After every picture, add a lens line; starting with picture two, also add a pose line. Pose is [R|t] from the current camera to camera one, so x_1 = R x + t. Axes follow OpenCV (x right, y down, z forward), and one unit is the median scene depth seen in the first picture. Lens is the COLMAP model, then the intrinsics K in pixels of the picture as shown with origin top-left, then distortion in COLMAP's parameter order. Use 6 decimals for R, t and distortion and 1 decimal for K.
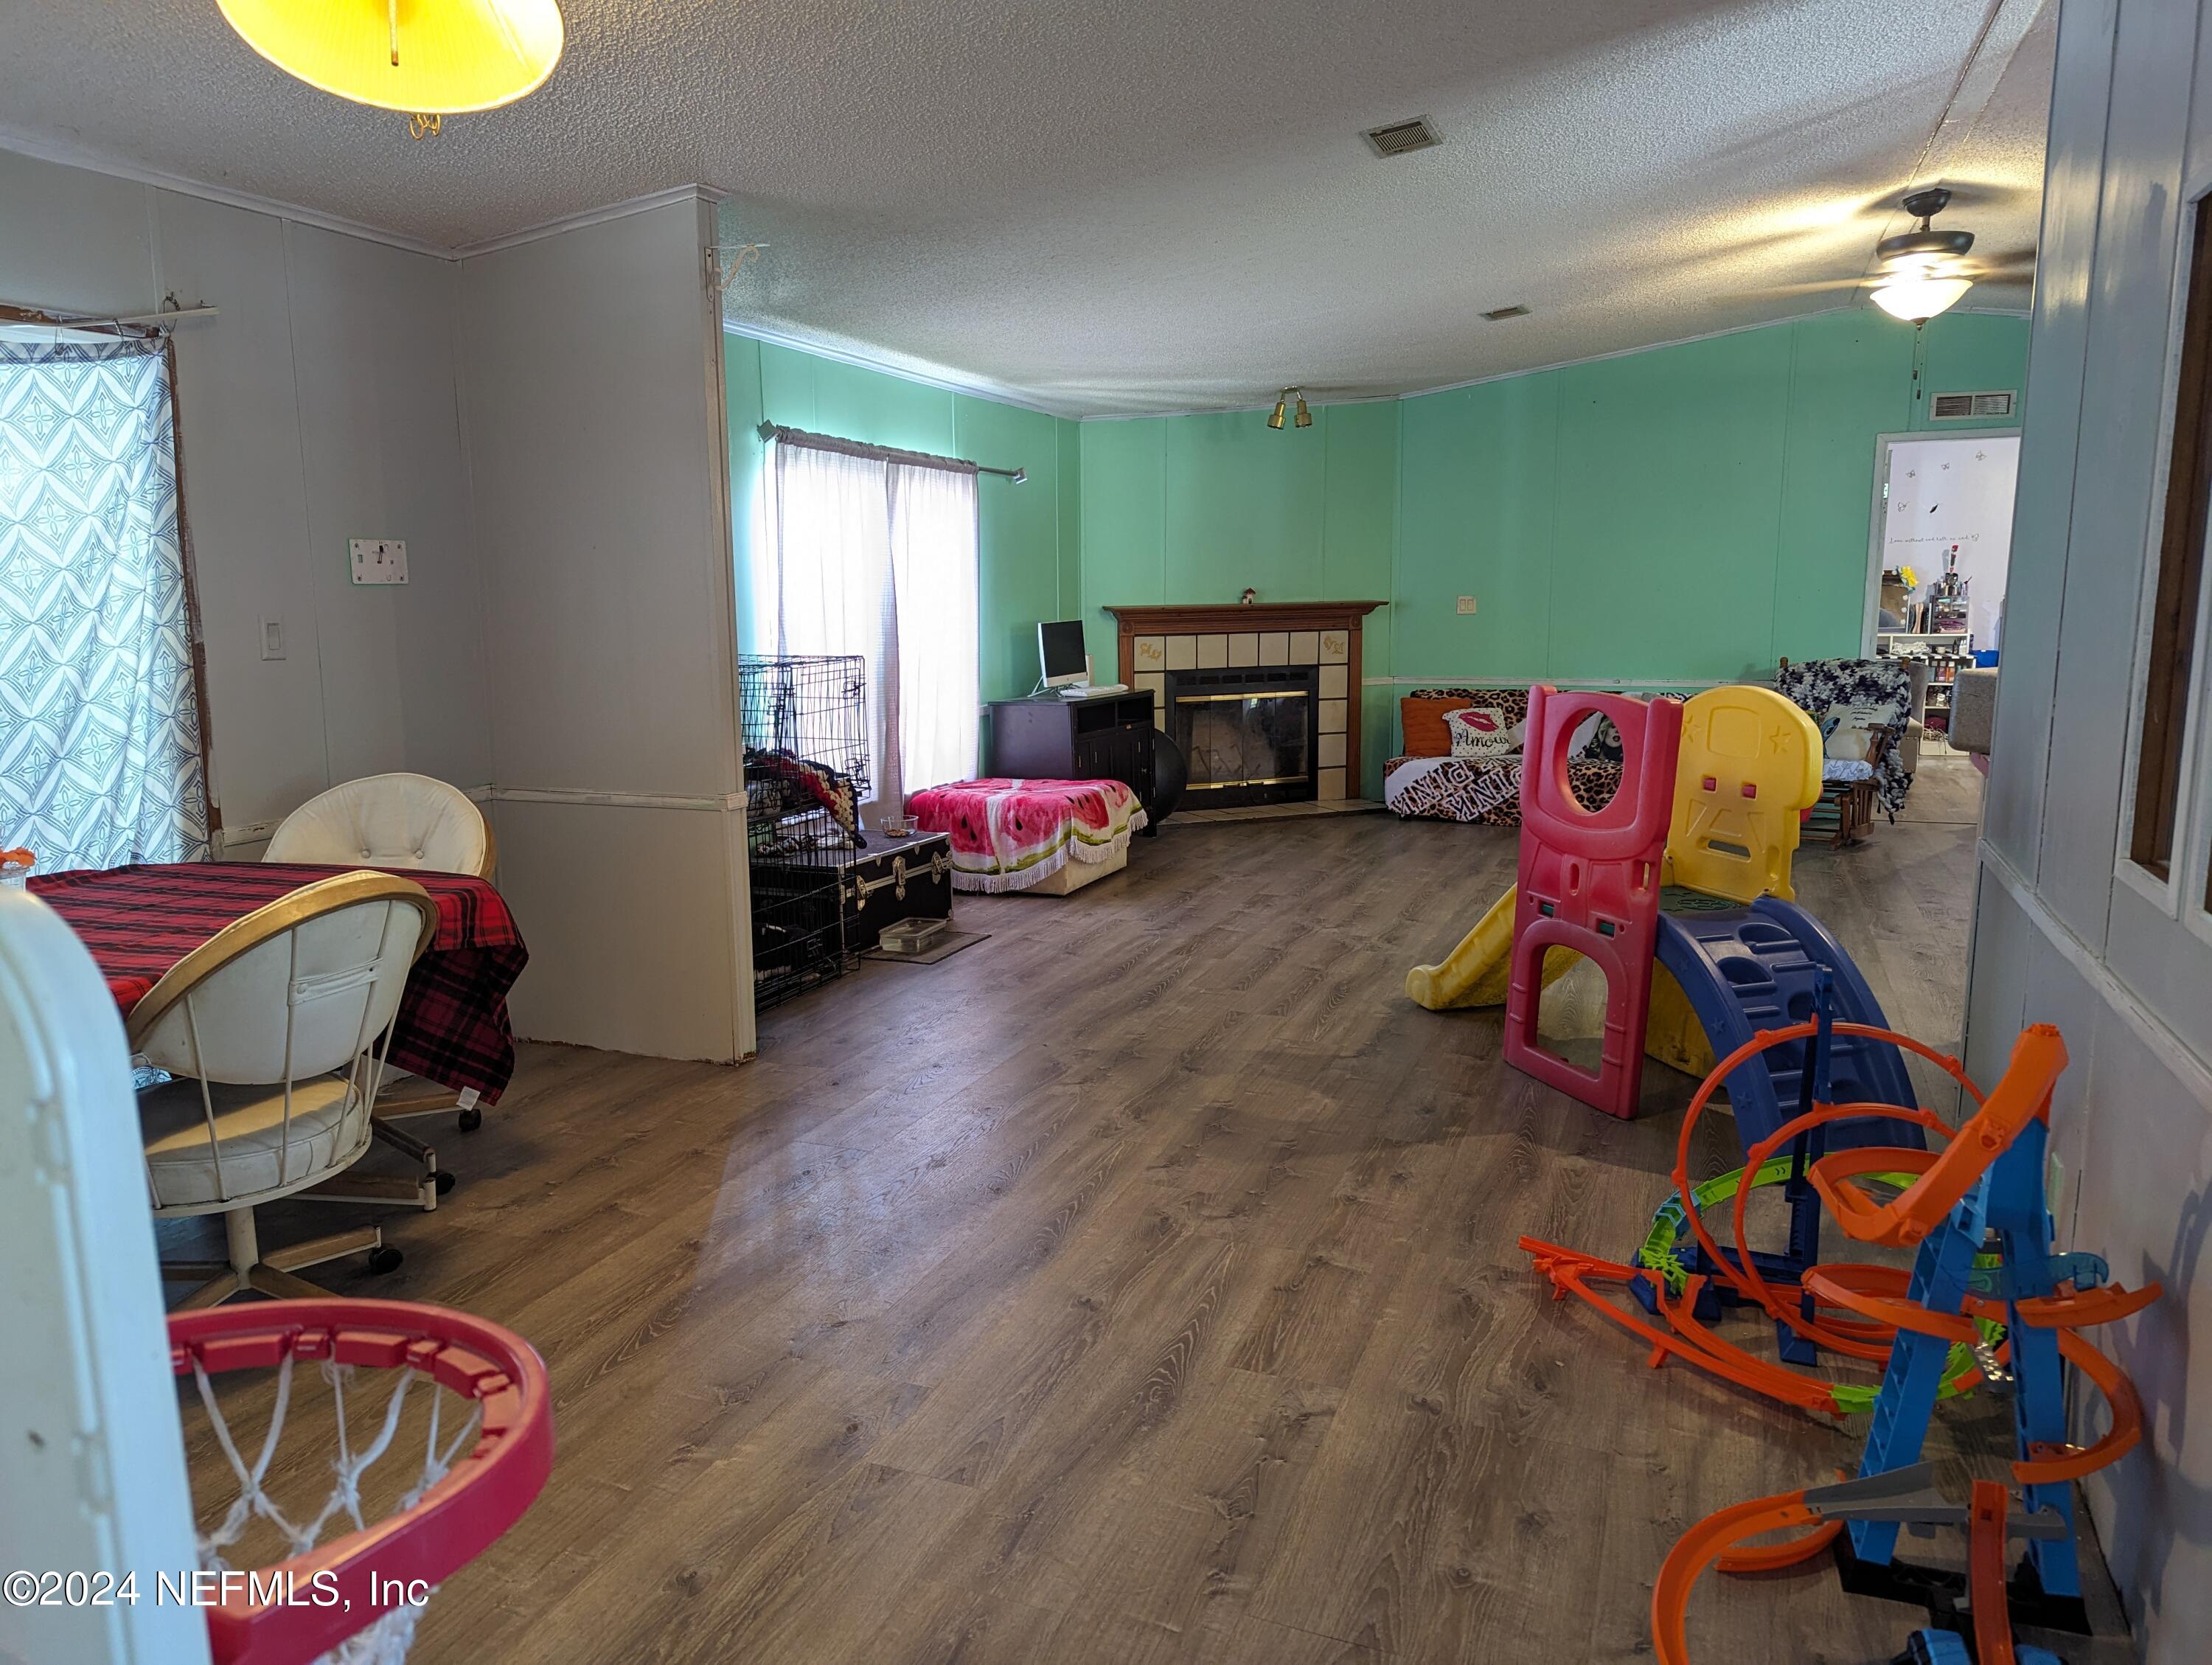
lens RADIAL K [[1570.8, 0, 1100.7], [0, 1570.8, 836.8], [0, 0, 1]] dist [0.041886, -0.022489]
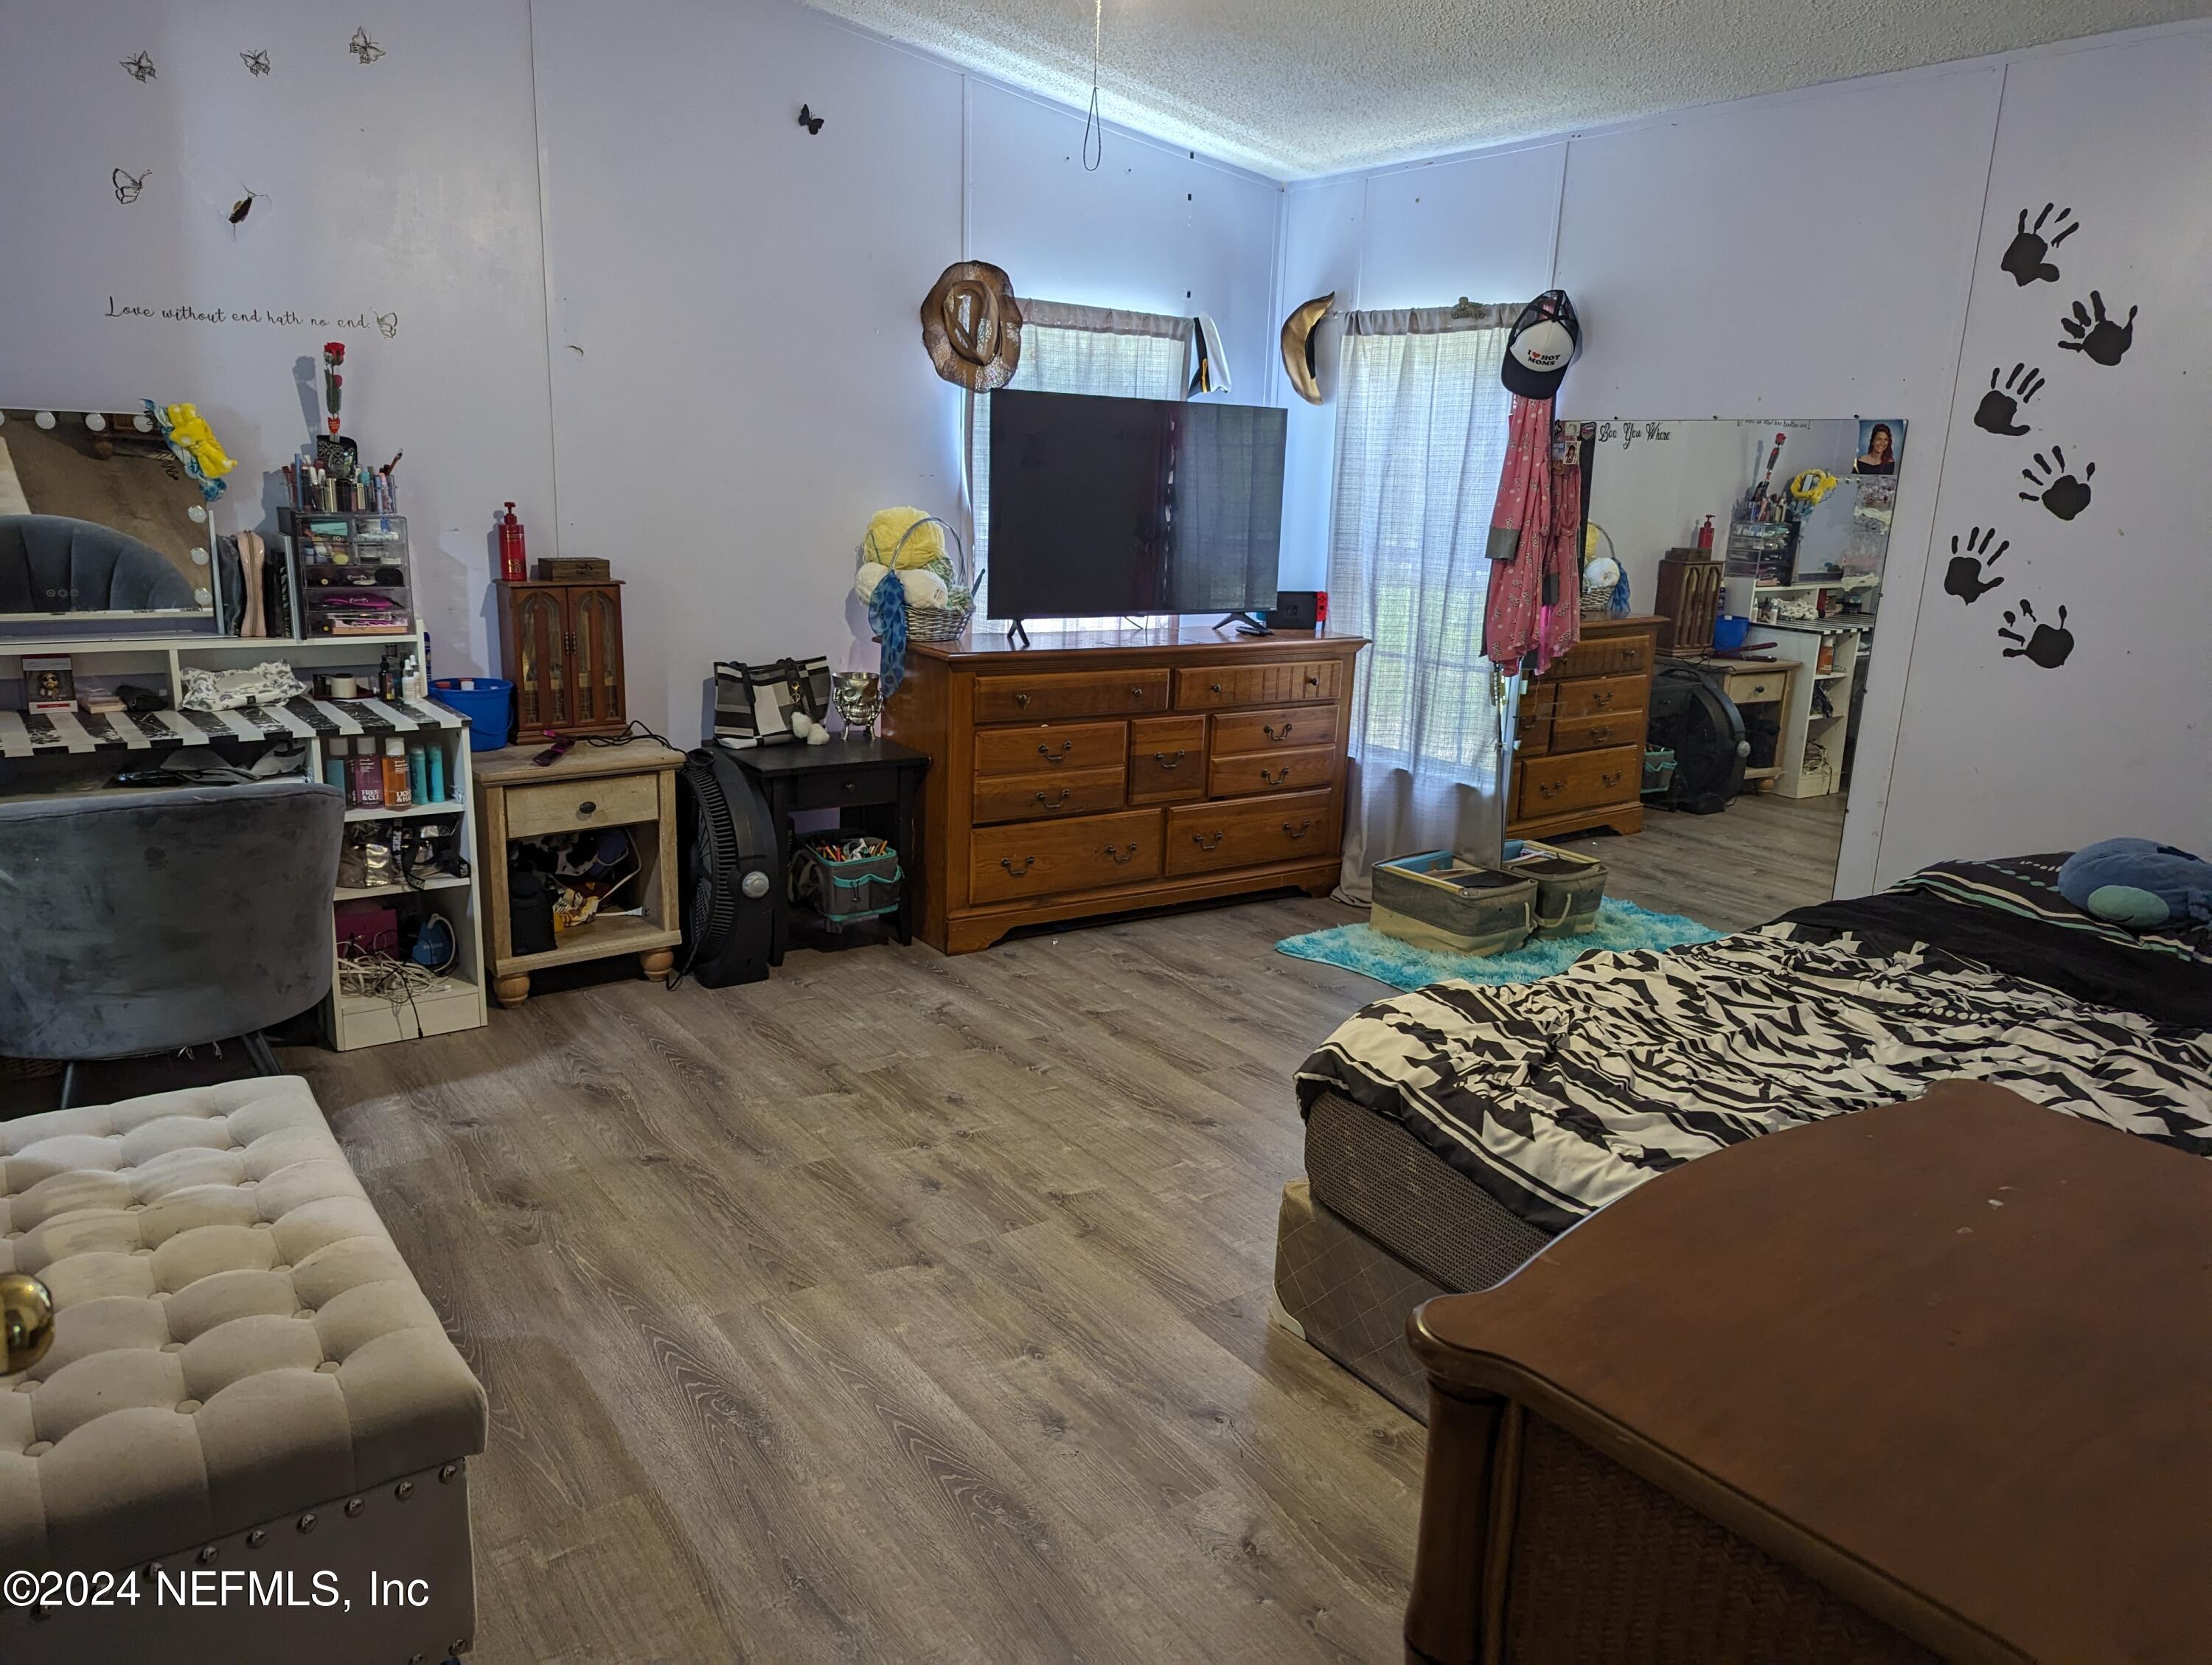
lens RADIAL K [[1570.8, 0, 1101.3], [0, 1570.8, 836.2], [0, 0, 1]] dist [0.041886, -0.022489]
pose [[0.539594, -0.159636, 0.826652, 0.348484], [0.087485, 0.987176, 0.133529, -0.117461], [-0.837367, 0.000268, 0.546640, 0.706249]]
